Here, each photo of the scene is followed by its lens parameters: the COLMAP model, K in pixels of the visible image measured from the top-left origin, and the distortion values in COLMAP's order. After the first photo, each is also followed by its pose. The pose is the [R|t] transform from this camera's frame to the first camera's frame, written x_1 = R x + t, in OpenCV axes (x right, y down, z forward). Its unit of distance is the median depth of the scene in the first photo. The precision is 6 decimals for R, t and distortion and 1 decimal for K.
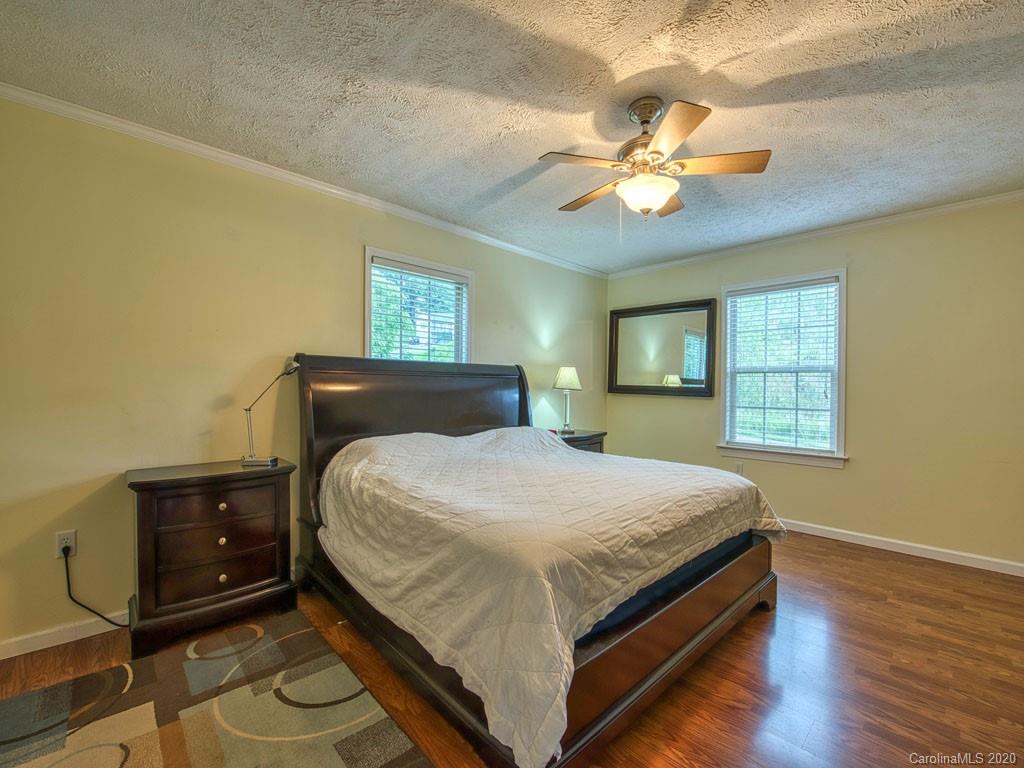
lens RADIAL K [[443.1, 0, 512.0], [0, 443.1, 384.0], [0, 0, 1]] dist [-0.019832, 0.000325]
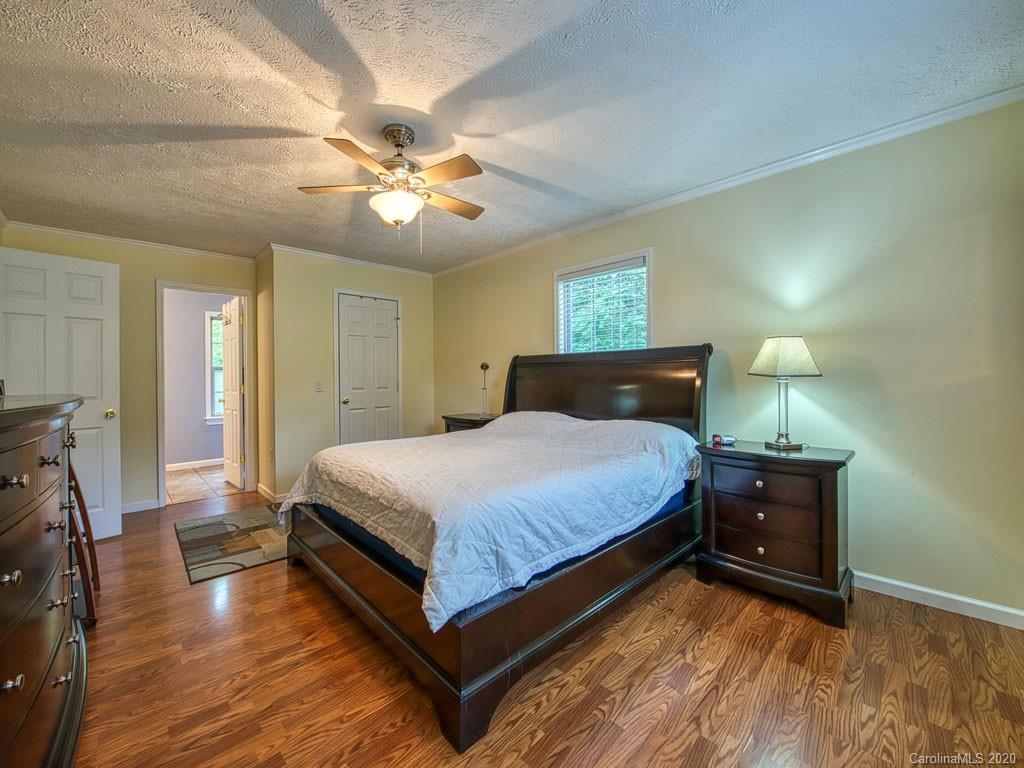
lens RADIAL K [[412.0, 0, 511.9], [0, 412.0, 369.9], [0, 0, 1]] dist [-0.019993, -0.000294]
pose [[0.005590, -0.018417, -0.999815, 0.897066], [0.017381, 0.999681, -0.018317, 0.010061], [0.999833, -0.017275, 0.005908, 0.841670]]
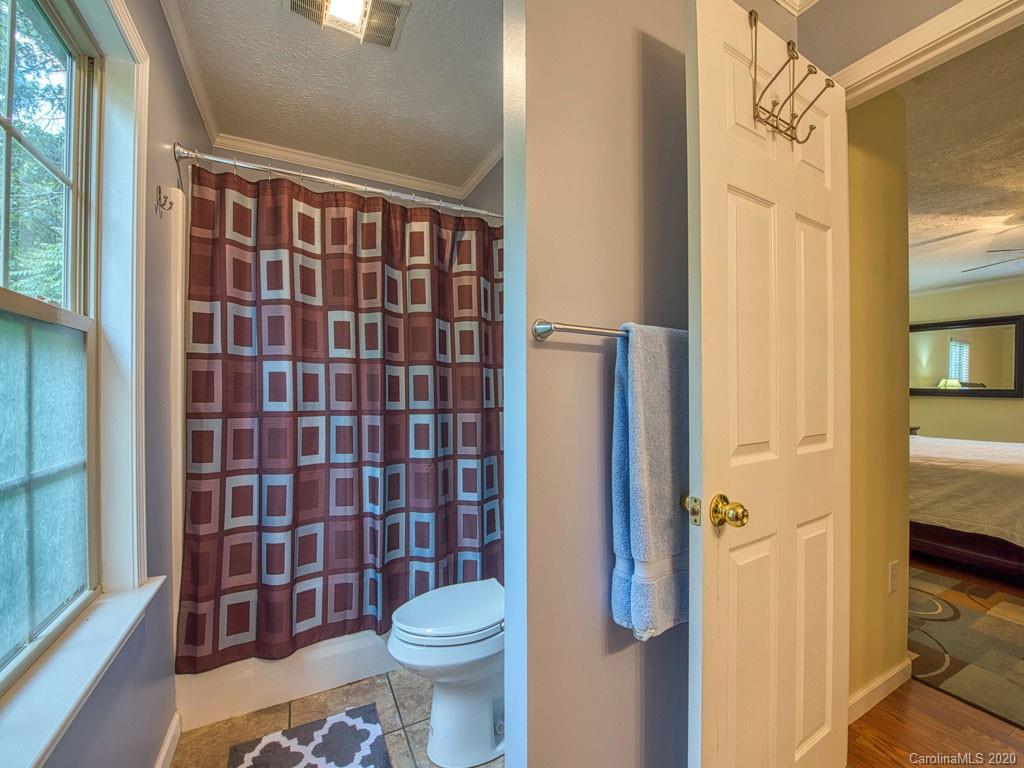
lens RADIAL K [[413.9, 0, 512.0], [0, 413.9, 384.0], [0, 0, 1]] dist [-0.018498, -0.000531]
pose [[0.961813, -0.005792, -0.273647, -0.744360], [0.004610, 0.999977, -0.004962, -0.012116], [0.273670, 0.003511, 0.961817, -0.555611]]
